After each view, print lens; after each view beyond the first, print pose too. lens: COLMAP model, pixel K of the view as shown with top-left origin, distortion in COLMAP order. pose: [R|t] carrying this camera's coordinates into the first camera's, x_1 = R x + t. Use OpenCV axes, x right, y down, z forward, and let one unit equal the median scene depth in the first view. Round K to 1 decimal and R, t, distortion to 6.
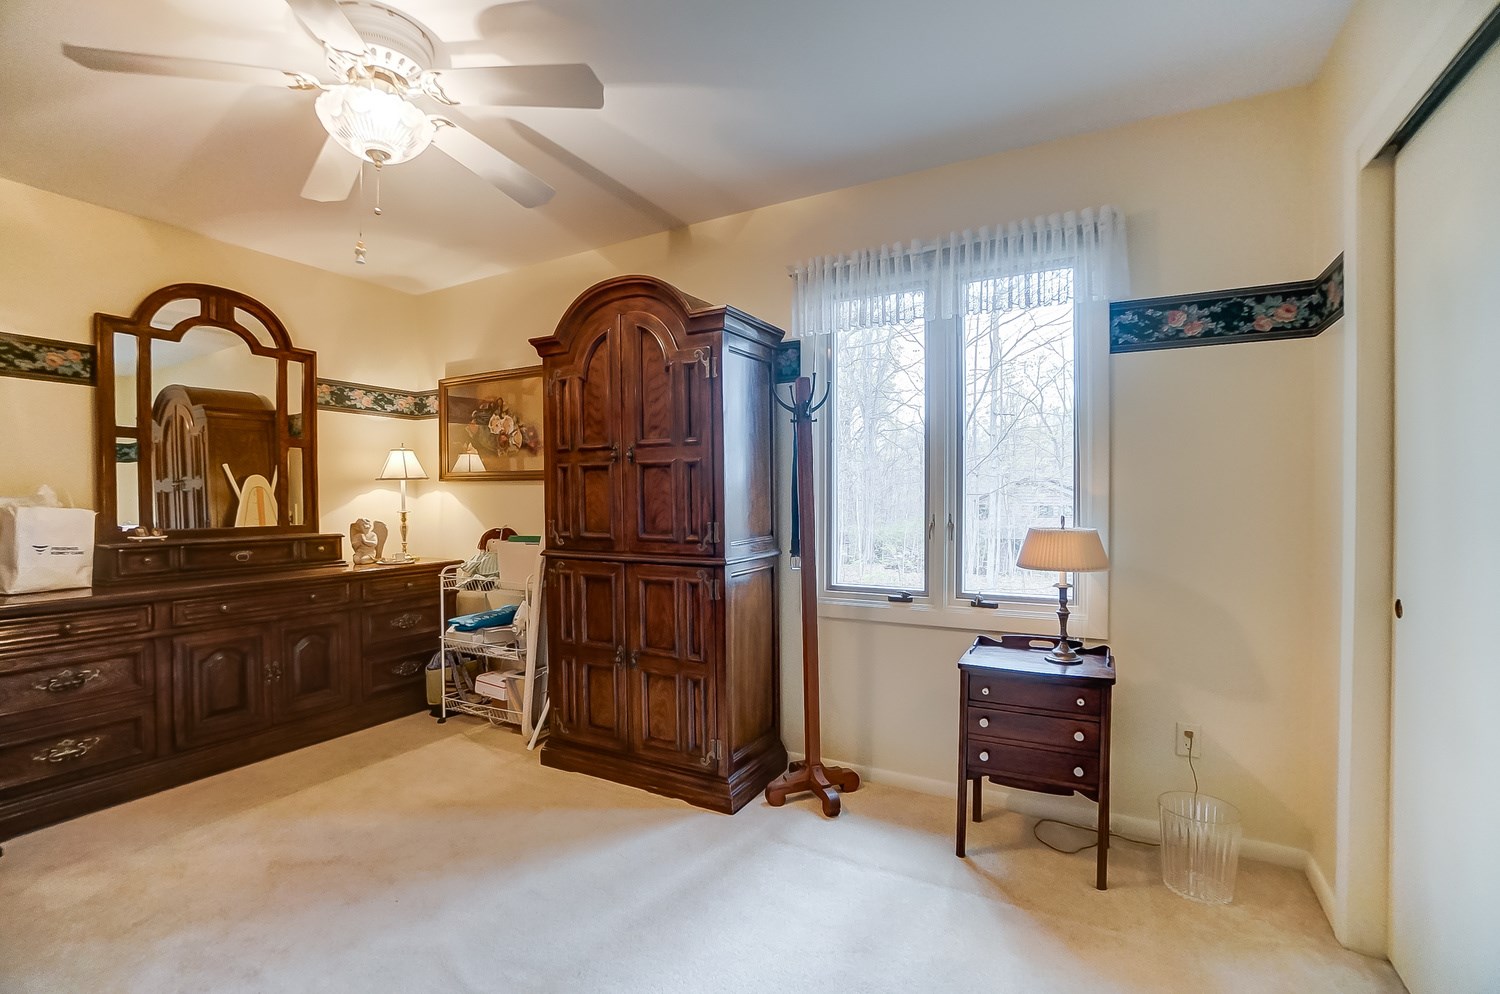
lens RADIAL K [[665.4, 0, 748.3], [0, 665.4, 498.8], [0, 0, 1]] dist [-0.065475, 0.023790]
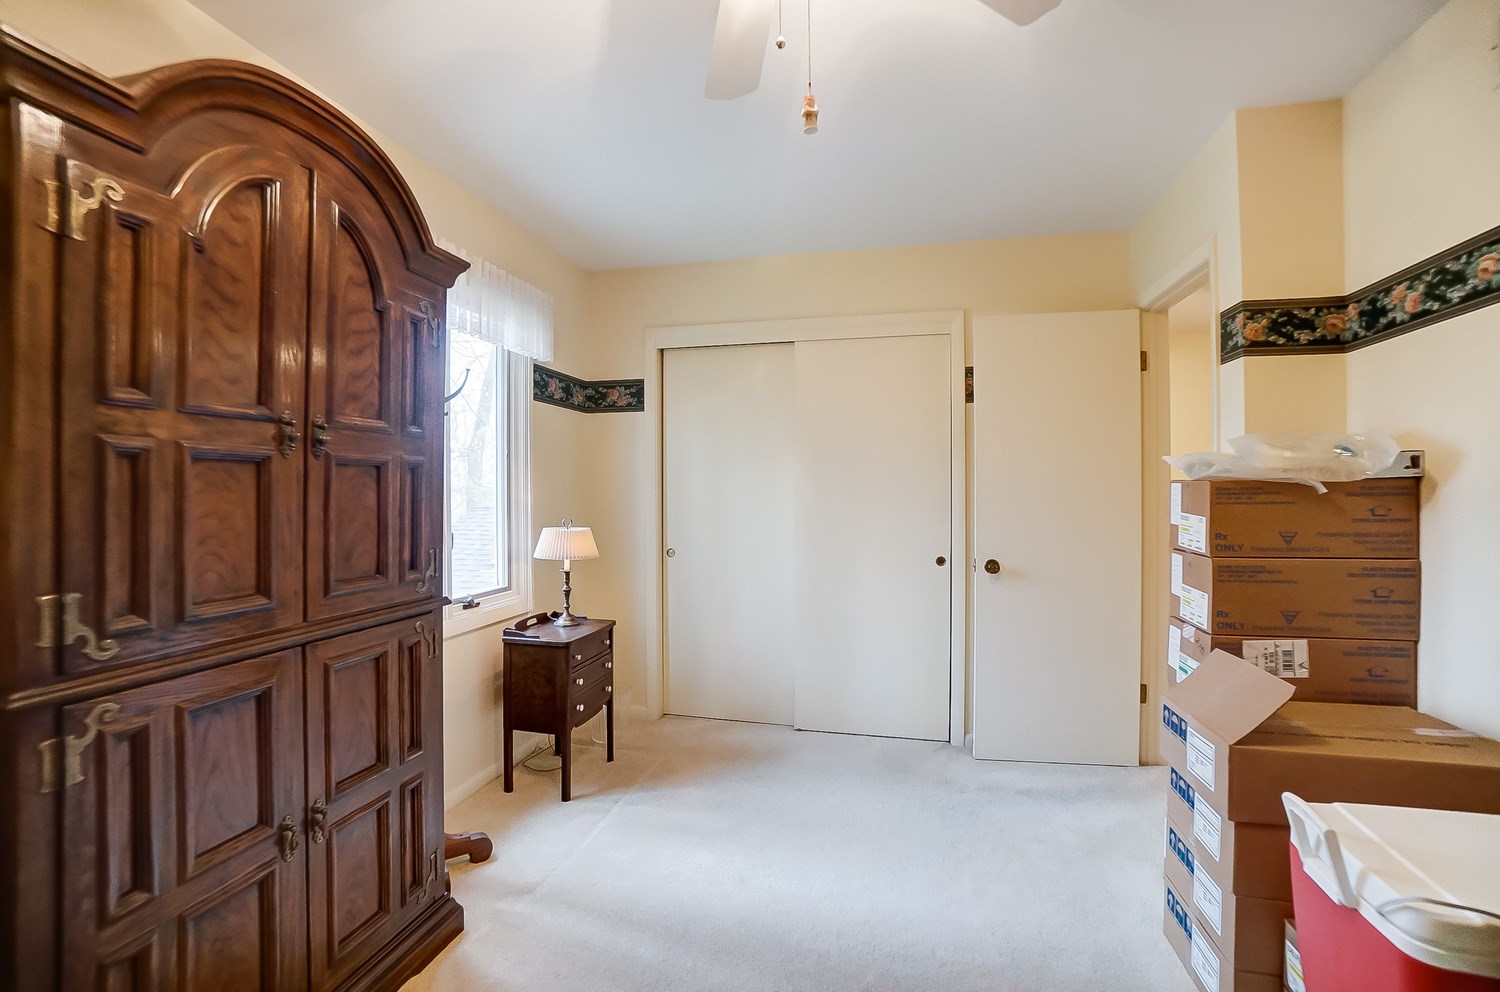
lens RADIAL K [[665.4, 0, 748.3], [0, 665.4, 497.8], [0, 0, 1]] dist [-0.065475, 0.023790]
pose [[-0.266010, -0.003854, 0.963963, -0.899628], [0.008142, 0.999947, 0.006245, -0.022599], [-0.963936, 0.009510, -0.265964, 0.938278]]
